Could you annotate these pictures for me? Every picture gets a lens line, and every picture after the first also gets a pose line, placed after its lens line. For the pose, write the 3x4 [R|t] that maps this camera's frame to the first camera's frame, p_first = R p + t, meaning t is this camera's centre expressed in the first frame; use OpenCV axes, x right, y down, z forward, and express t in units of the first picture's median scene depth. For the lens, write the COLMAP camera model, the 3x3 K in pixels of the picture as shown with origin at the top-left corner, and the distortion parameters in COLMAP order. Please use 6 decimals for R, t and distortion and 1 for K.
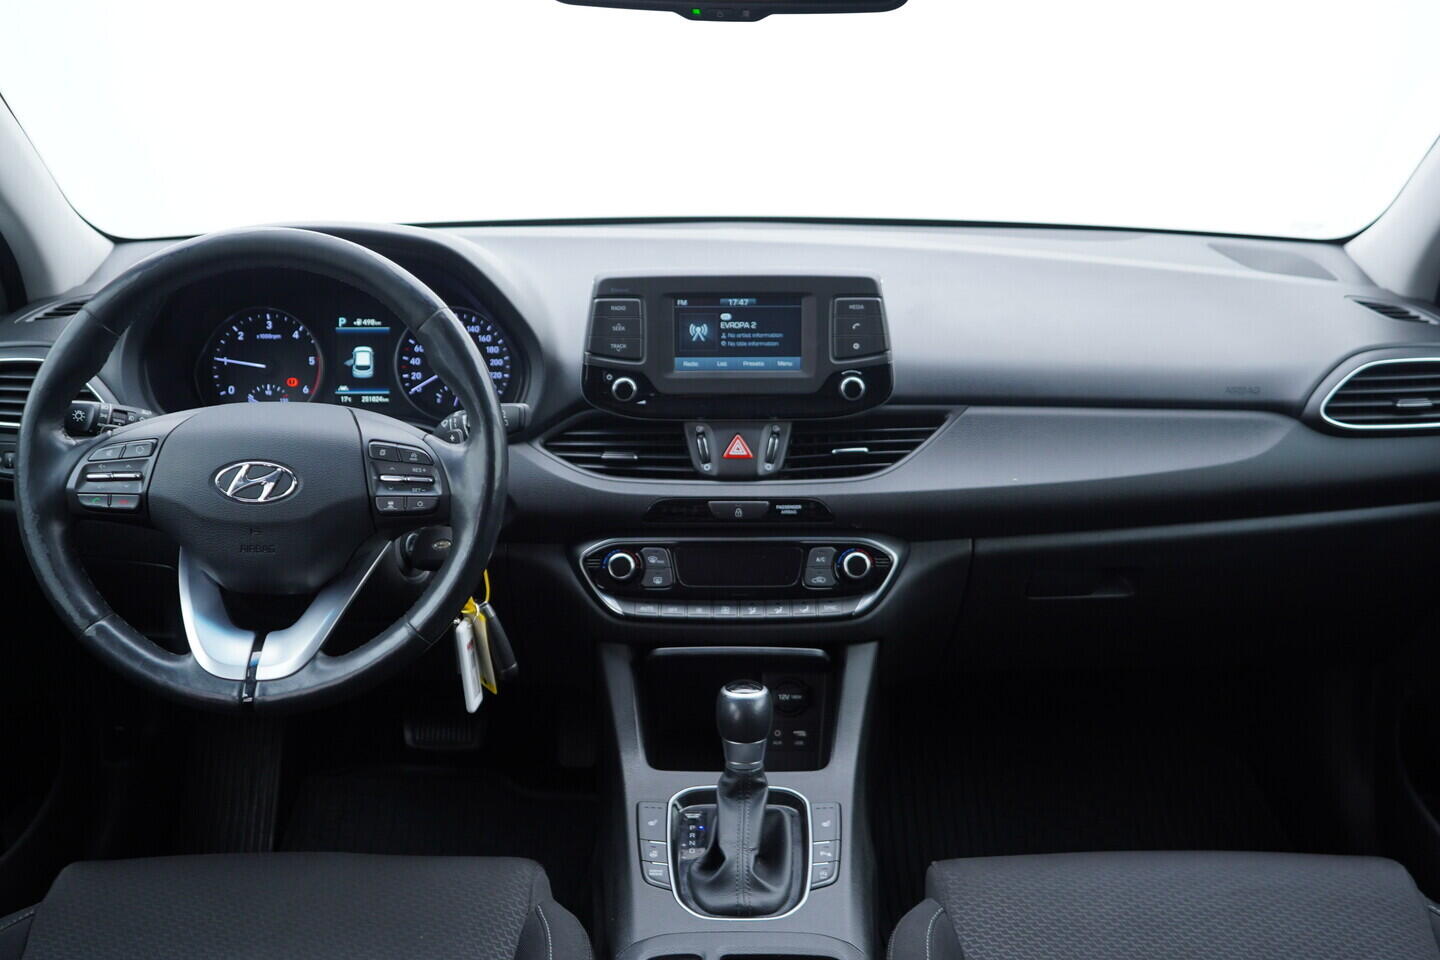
lens RADIAL K [[1451.0, 0, 710.5], [0, 1451.0, 480.2], [0, 0, 1]] dist [-0.009875, 0.013113]
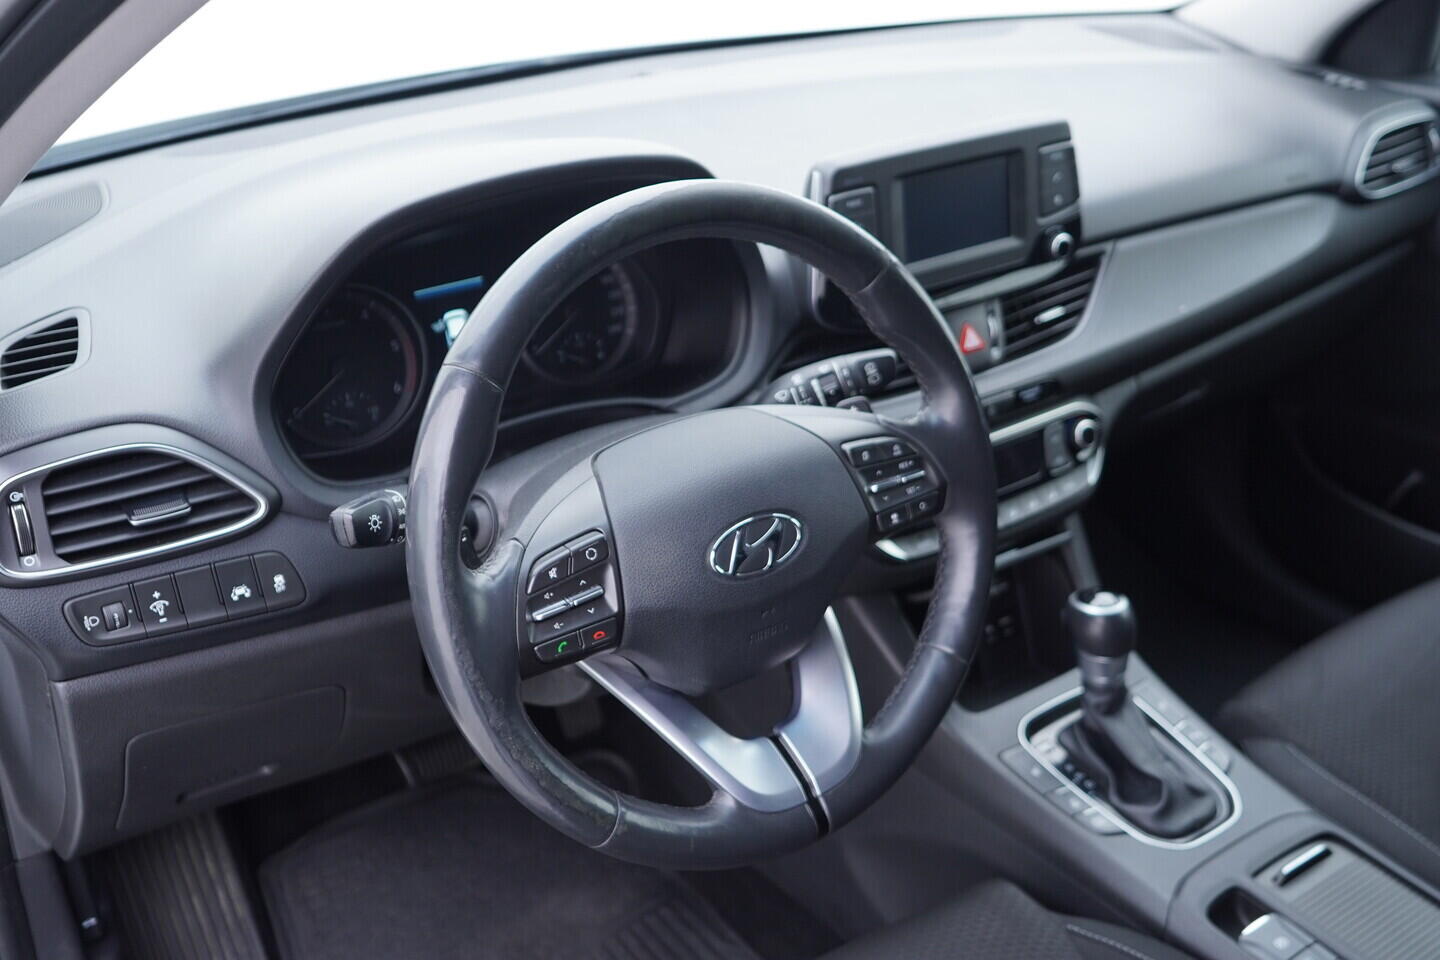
lens RADIAL K [[1451.0, 0, 710.5], [0, 1451.0, 480.2], [0, 0, 1]] dist [-0.009875, 0.013113]
pose [[0.815283, -0.270287, 0.512111, -0.581430], [0.181911, 0.959156, 0.216629, -0.158781], [-0.549747, -0.083455, 0.831152, 0.354059]]
